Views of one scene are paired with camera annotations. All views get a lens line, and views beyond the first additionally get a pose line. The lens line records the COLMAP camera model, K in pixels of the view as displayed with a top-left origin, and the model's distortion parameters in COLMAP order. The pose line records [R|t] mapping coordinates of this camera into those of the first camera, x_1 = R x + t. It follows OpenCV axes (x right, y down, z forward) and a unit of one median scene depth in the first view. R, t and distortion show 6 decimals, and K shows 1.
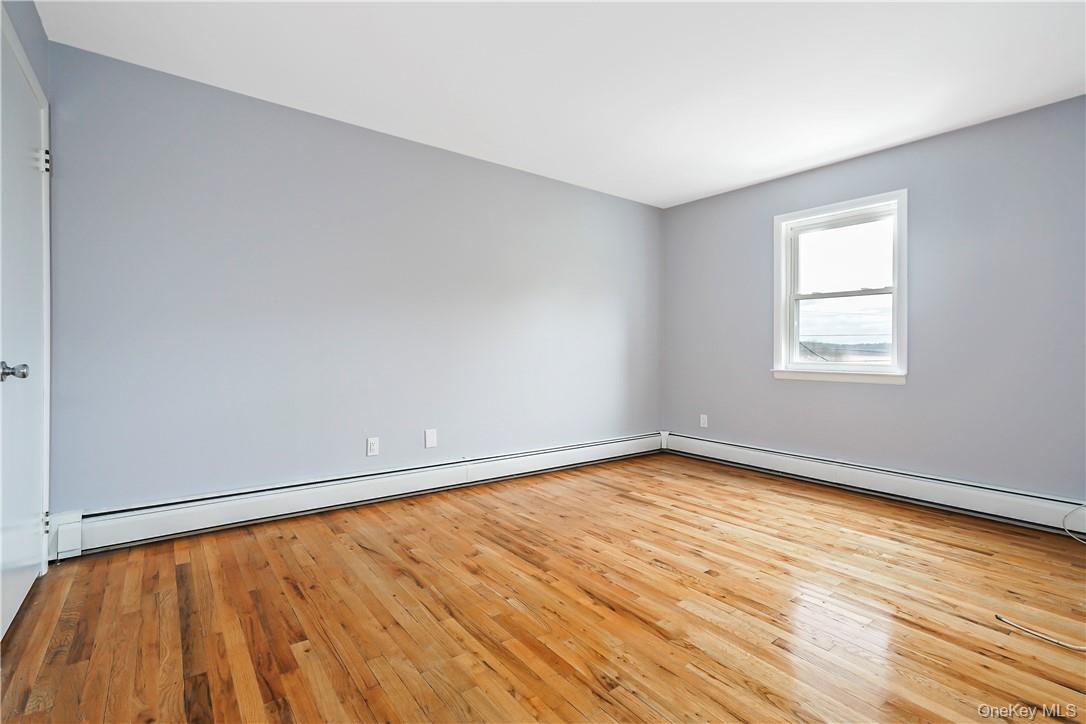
lens RADIAL K [[498.5, 0, 525.8], [0, 498.5, 351.5], [0, 0, 1]] dist [0.009142, 0.000526]
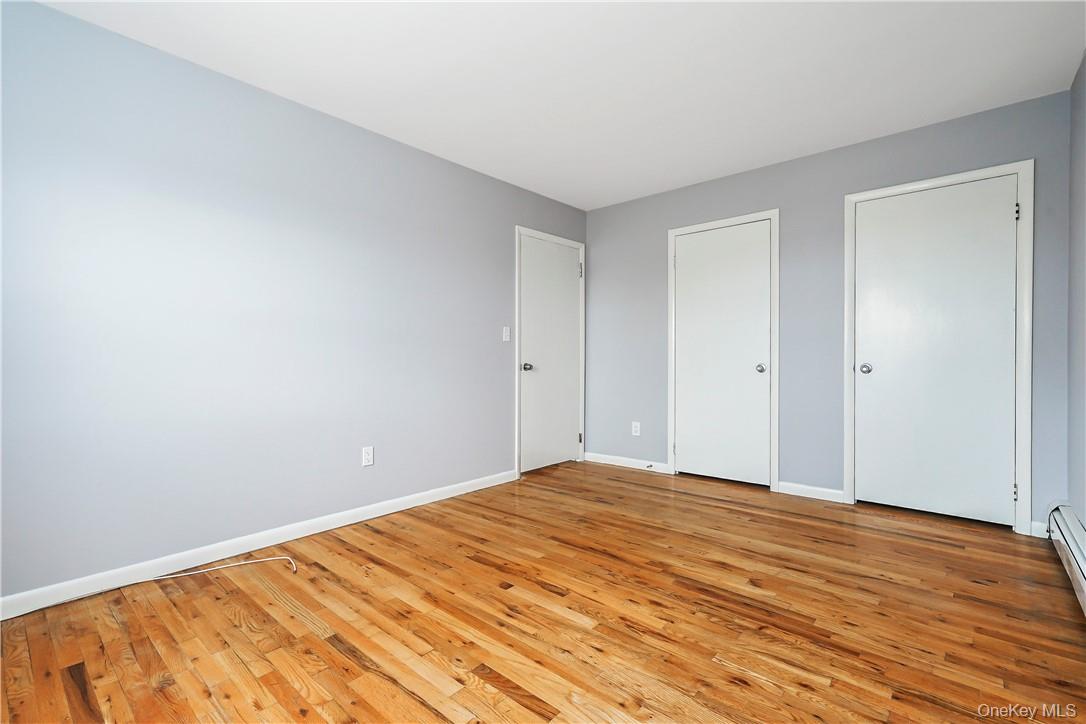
lens RADIAL K [[484.8, 0, 537.8], [0, 484.8, 360.1], [0, 0, 1]] dist [0.002103, 0.000824]
pose [[-0.975360, -0.001243, -0.220617, 0.497262], [-0.003026, 0.999965, 0.007740, -0.005167], [0.220599, 0.008217, -0.975330, 1.844324]]
